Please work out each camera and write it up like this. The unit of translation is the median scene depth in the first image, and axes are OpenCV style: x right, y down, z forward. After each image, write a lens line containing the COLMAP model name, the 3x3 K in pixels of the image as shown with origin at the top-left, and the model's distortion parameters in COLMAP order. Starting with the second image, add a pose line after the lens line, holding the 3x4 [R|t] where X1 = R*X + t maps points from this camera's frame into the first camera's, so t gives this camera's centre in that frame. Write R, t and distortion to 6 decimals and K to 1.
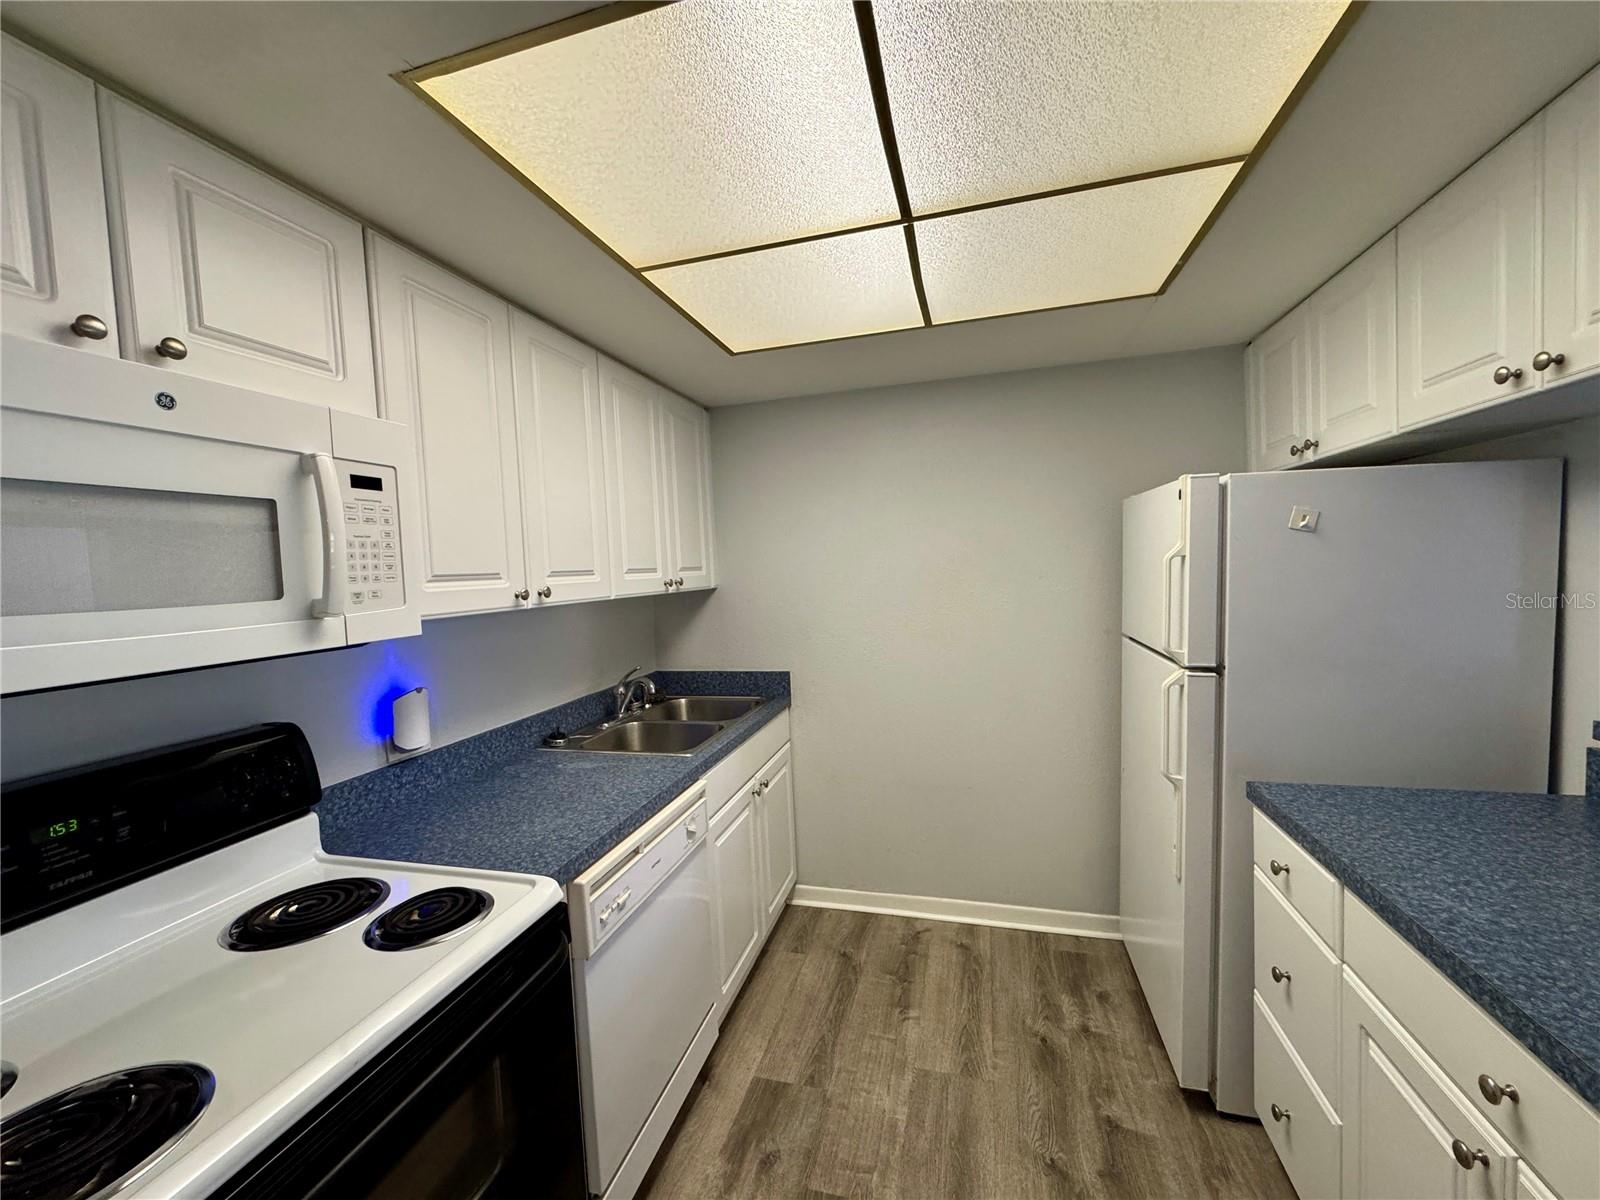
lens RADIAL K [[637.8, 0, 800.0], [0, 637.8, 600.0], [0, 0, 1]] dist [-0.003349, 0.000307]
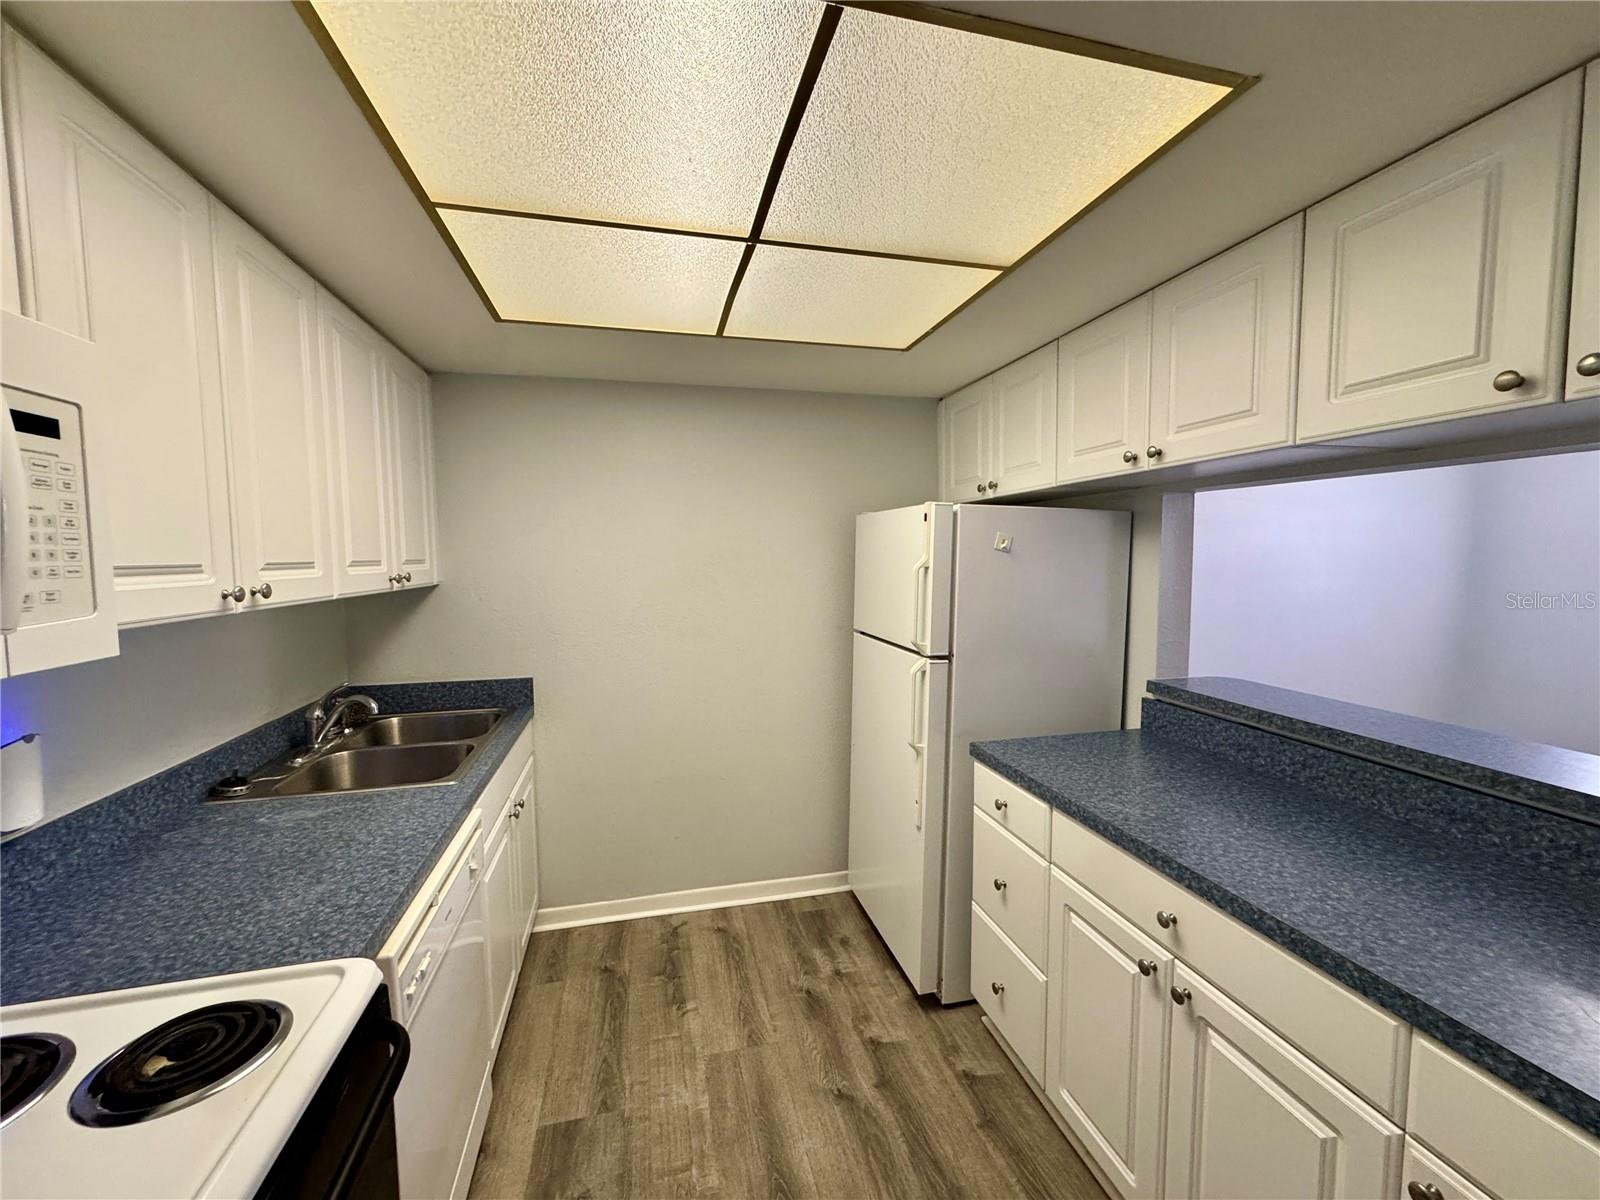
lens RADIAL K [[637.8, 0, 800.0], [0, 637.8, 600.0], [0, 0, 1]] dist [-0.003349, 0.000307]
pose [[0.870767, 0.002799, 0.491688, -0.211866], [-0.006101, 0.999968, 0.005112, -0.009102], [-0.491659, -0.007451, 0.870756, 0.036266]]
